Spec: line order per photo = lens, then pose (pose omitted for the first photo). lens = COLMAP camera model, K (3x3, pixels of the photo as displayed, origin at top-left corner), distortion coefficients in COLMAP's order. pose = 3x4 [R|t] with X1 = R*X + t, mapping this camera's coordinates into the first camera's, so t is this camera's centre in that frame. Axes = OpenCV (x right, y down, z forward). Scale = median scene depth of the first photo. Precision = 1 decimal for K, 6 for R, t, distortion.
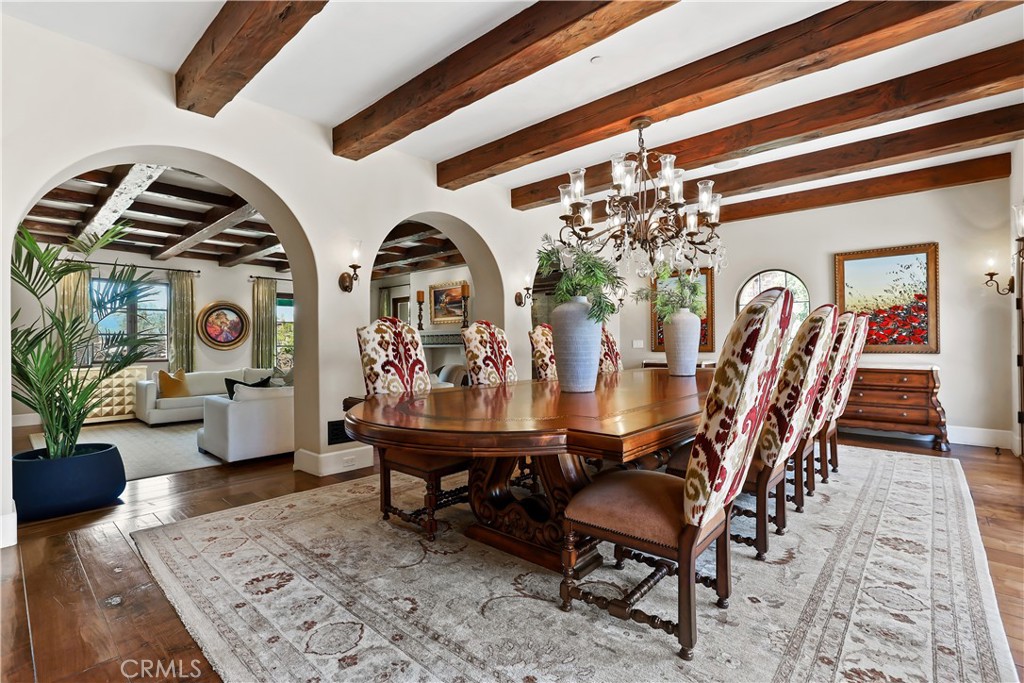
lens RADIAL K [[470.4, 0, 512.0], [0, 470.4, 341.5], [0, 0, 1]] dist [-0.019891, 0.001231]
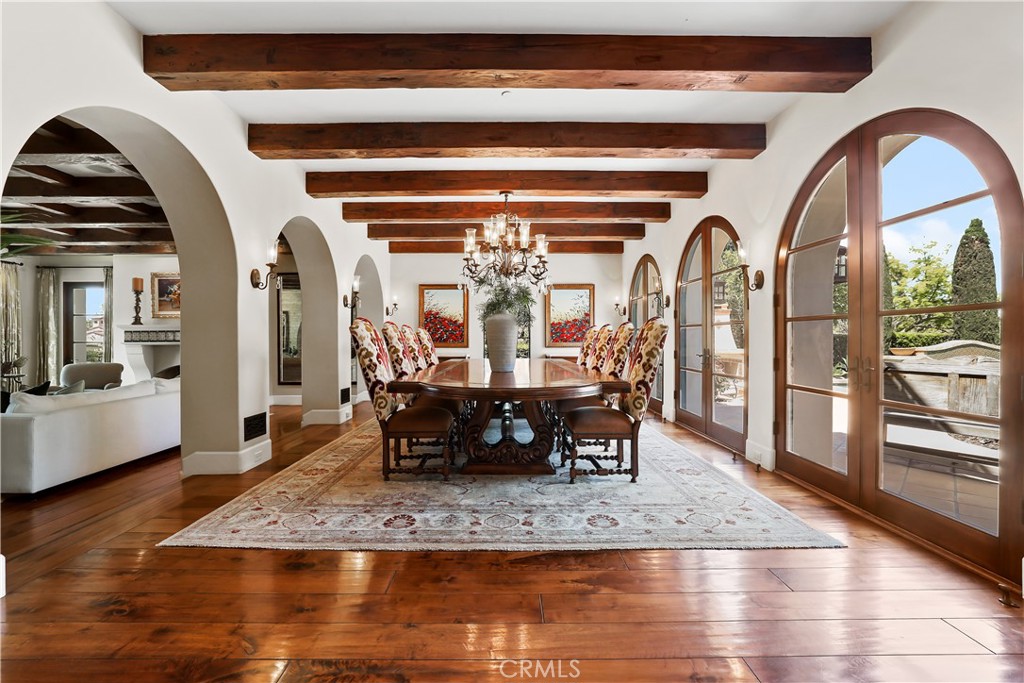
lens RADIAL K [[448.9, 0, 510.1], [0, 448.9, 338.7], [0, 0, 1]] dist [-0.045306, 0.013742]
pose [[0.743407, 0.006571, 0.668807, -1.034624], [-0.004537, 0.999978, -0.004781, 0.007452], [-0.668824, 0.000520, 0.743421, -0.125596]]
